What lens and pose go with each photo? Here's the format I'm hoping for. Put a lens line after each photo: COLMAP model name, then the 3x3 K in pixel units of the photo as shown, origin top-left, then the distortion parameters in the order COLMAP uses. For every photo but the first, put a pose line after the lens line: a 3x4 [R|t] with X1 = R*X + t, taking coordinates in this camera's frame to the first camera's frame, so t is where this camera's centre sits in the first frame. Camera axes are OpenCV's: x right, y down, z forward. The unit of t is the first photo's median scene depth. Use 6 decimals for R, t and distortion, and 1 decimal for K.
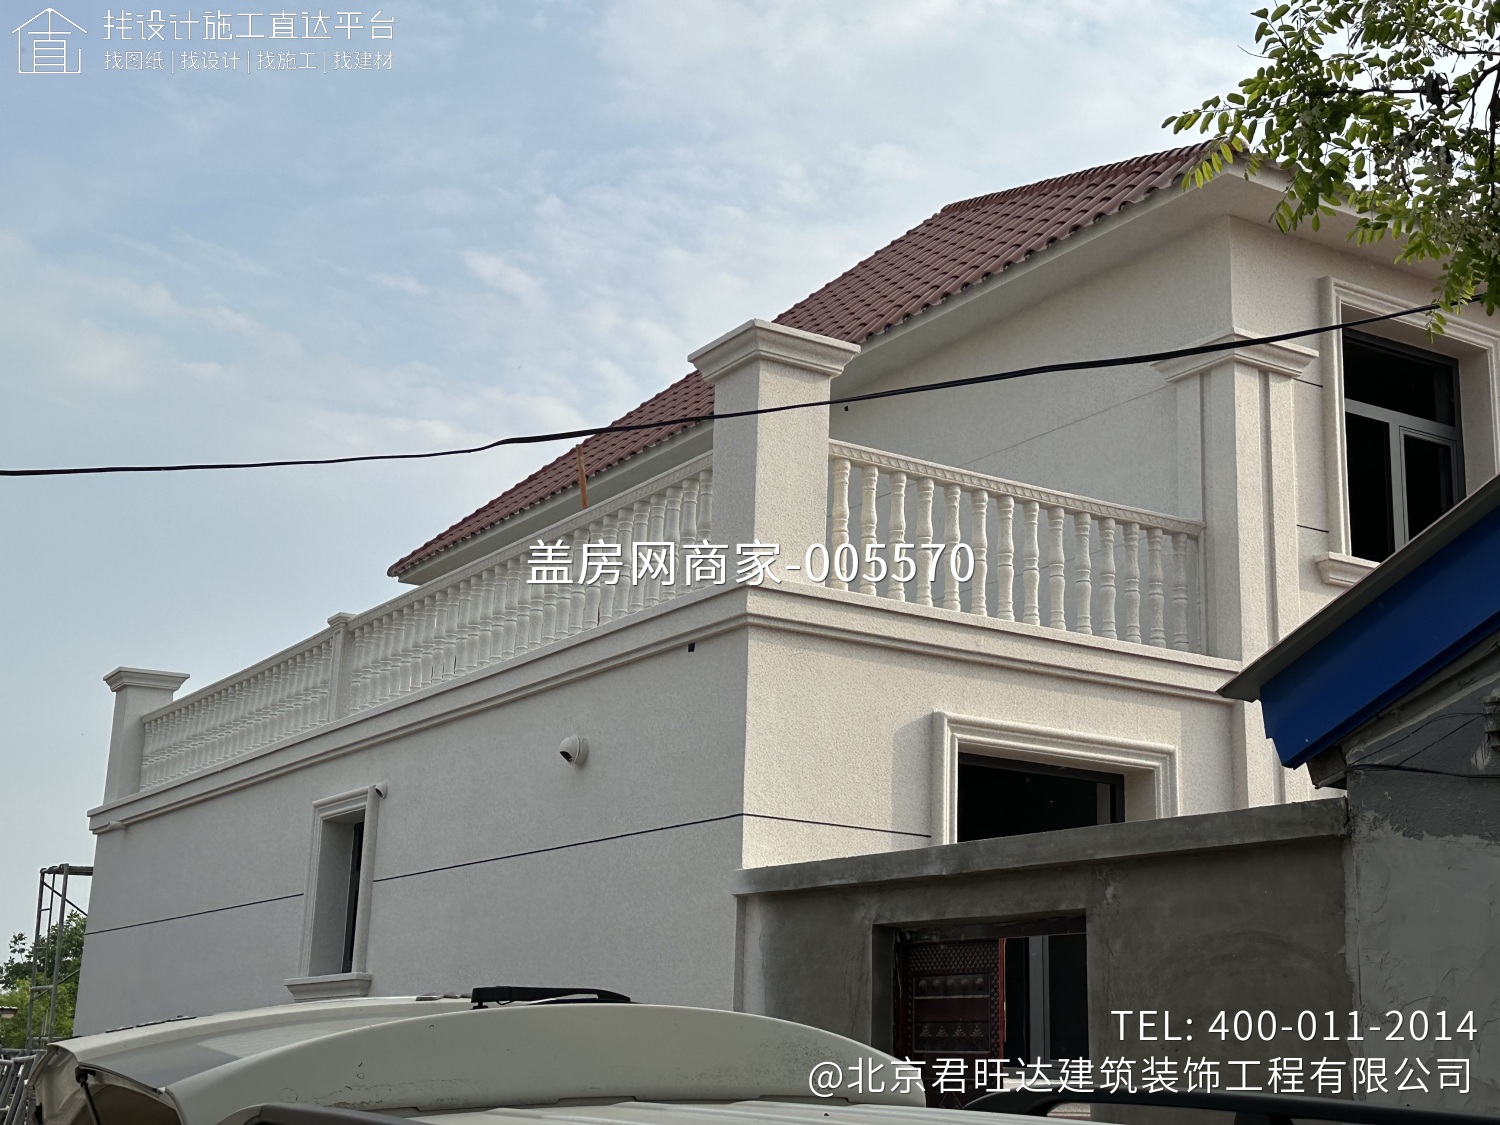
lens RADIAL K [[2106.1, 0, 750.0], [0, 2106.1, 562.5], [0, 0, 1]] dist [0.214398, -0.358975]
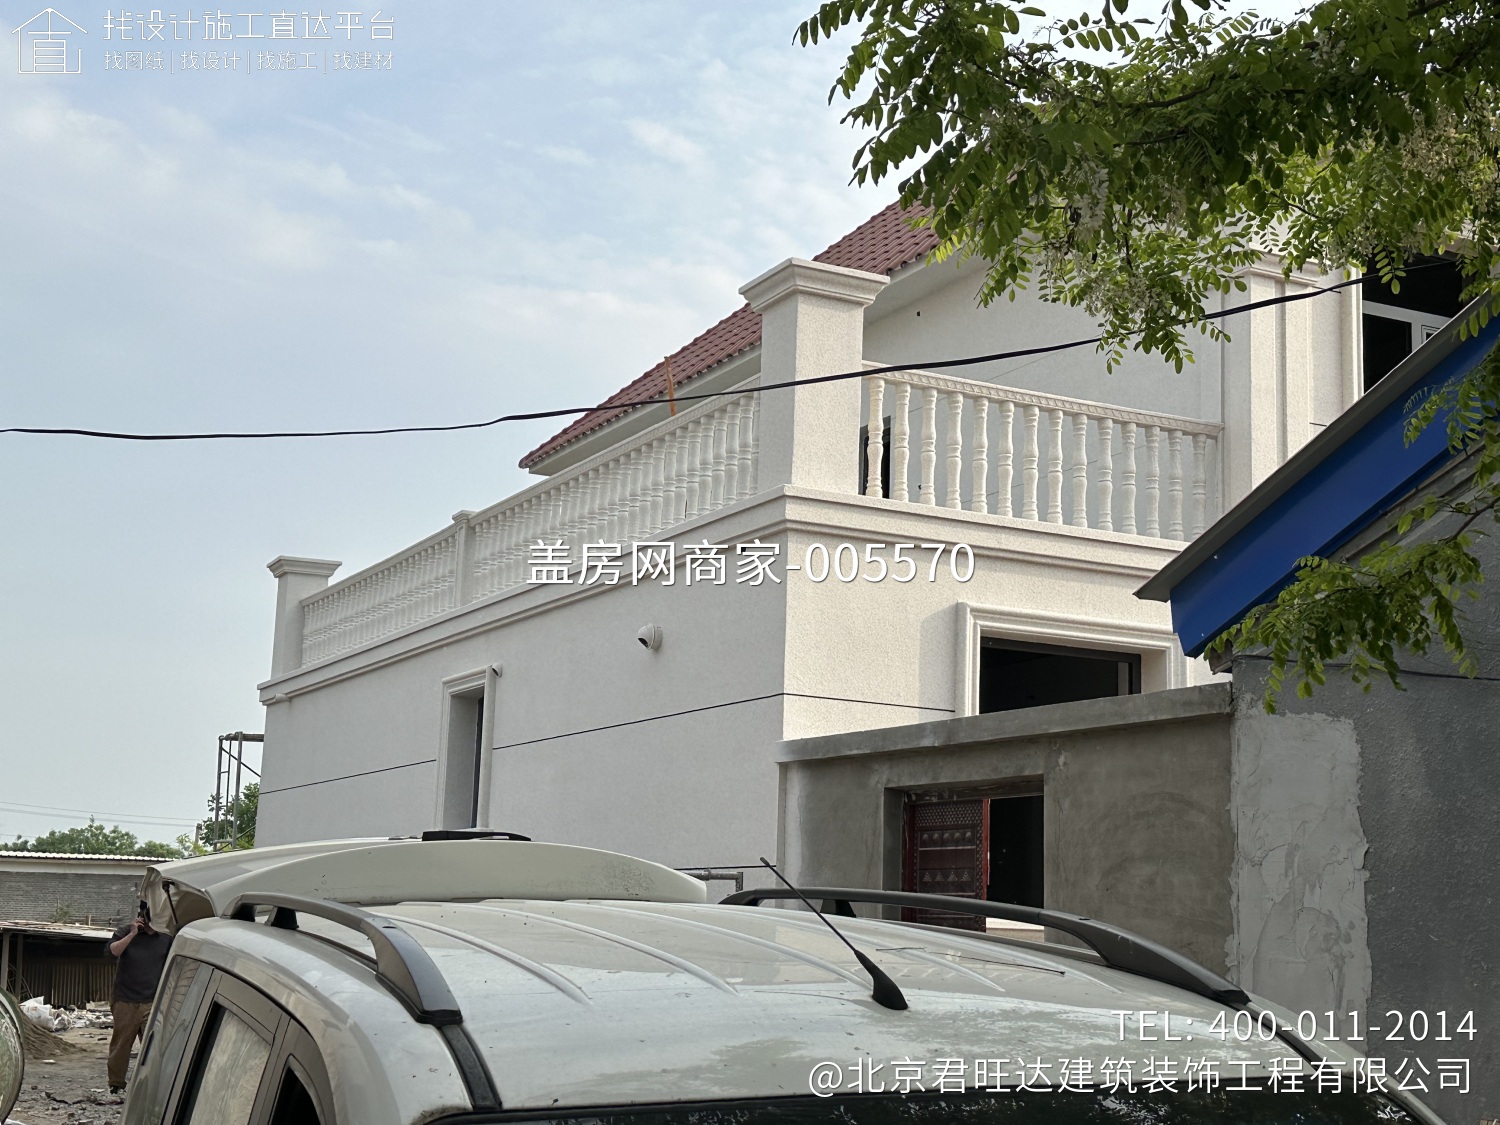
lens RADIAL K [[2106.1, 0, 750.0], [0, 2106.1, 562.5], [0, 0, 1]] dist [0.214398, -0.358975]
pose [[0.996390, -0.011382, -0.084130, 0.068187], [0.016787, 0.997820, 0.063829, -0.023434], [0.083220, -0.065011, 0.994408, -0.127724]]
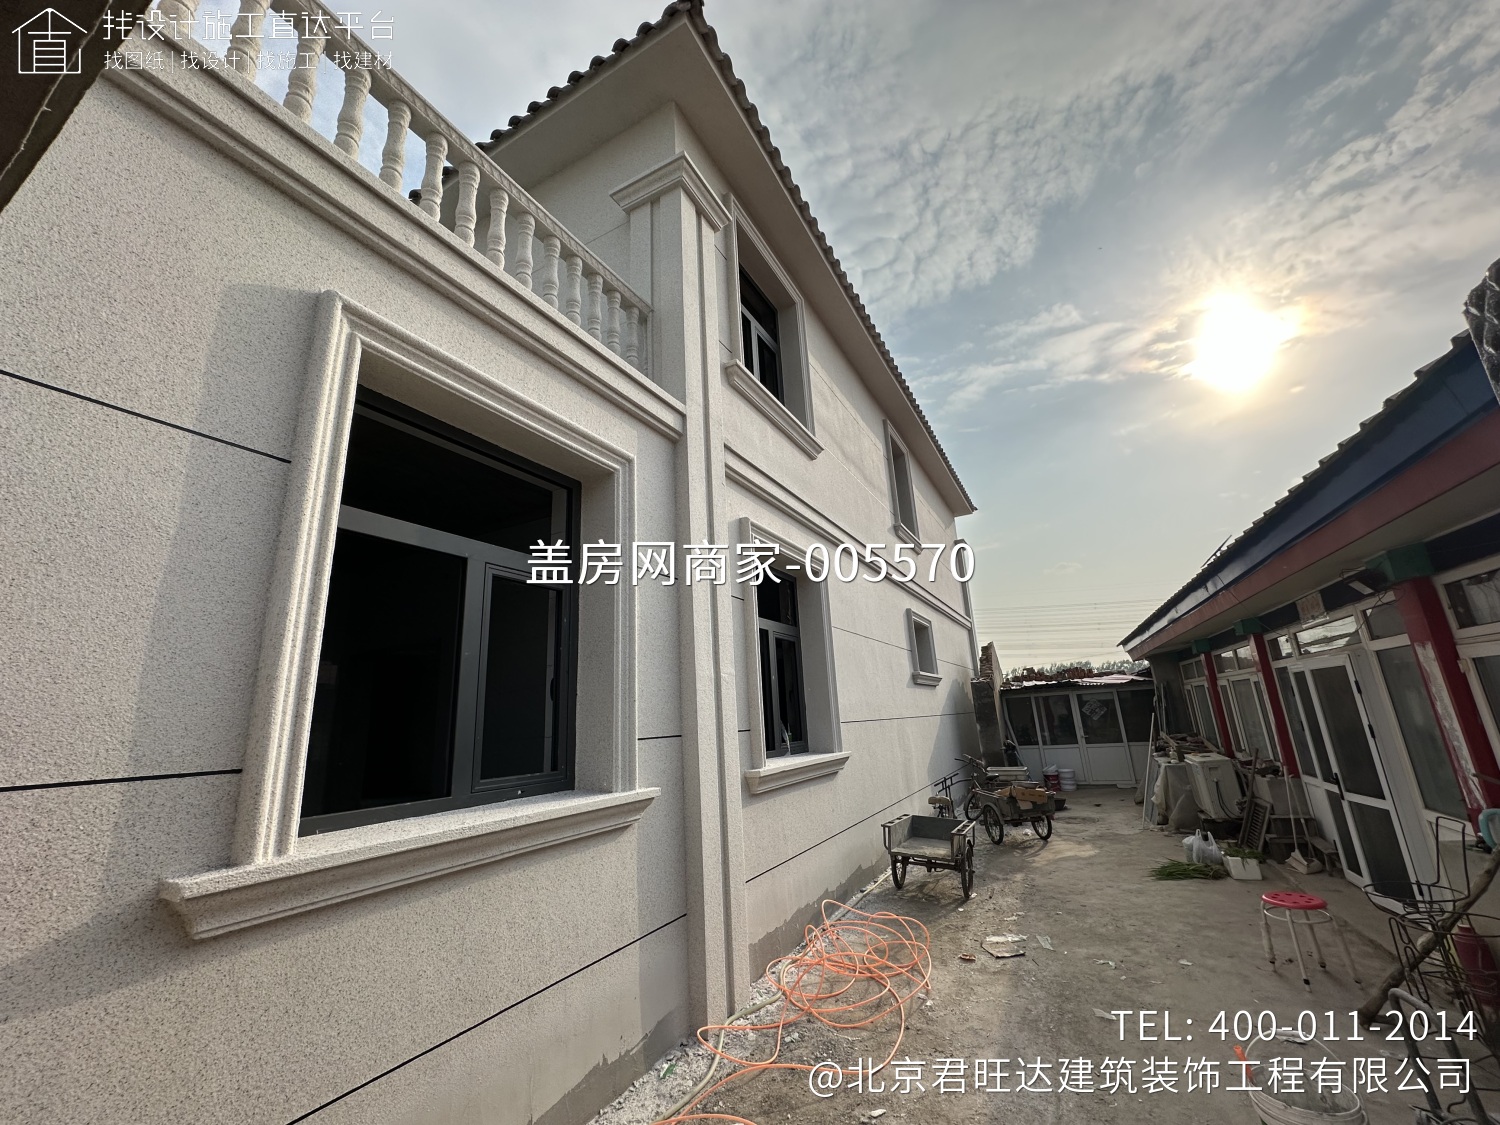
lens RADIAL K [[598.8, 0, 750.0], [0, 598.8, 562.5], [0, 0, 1]] dist [-0.002450, 0.000305]
pose [[0.871694, 0.056242, 0.486812, 0.113069], [-0.044242, 0.998368, -0.036123, 0.150351], [-0.488049, 0.009951, 0.872759, 0.736812]]
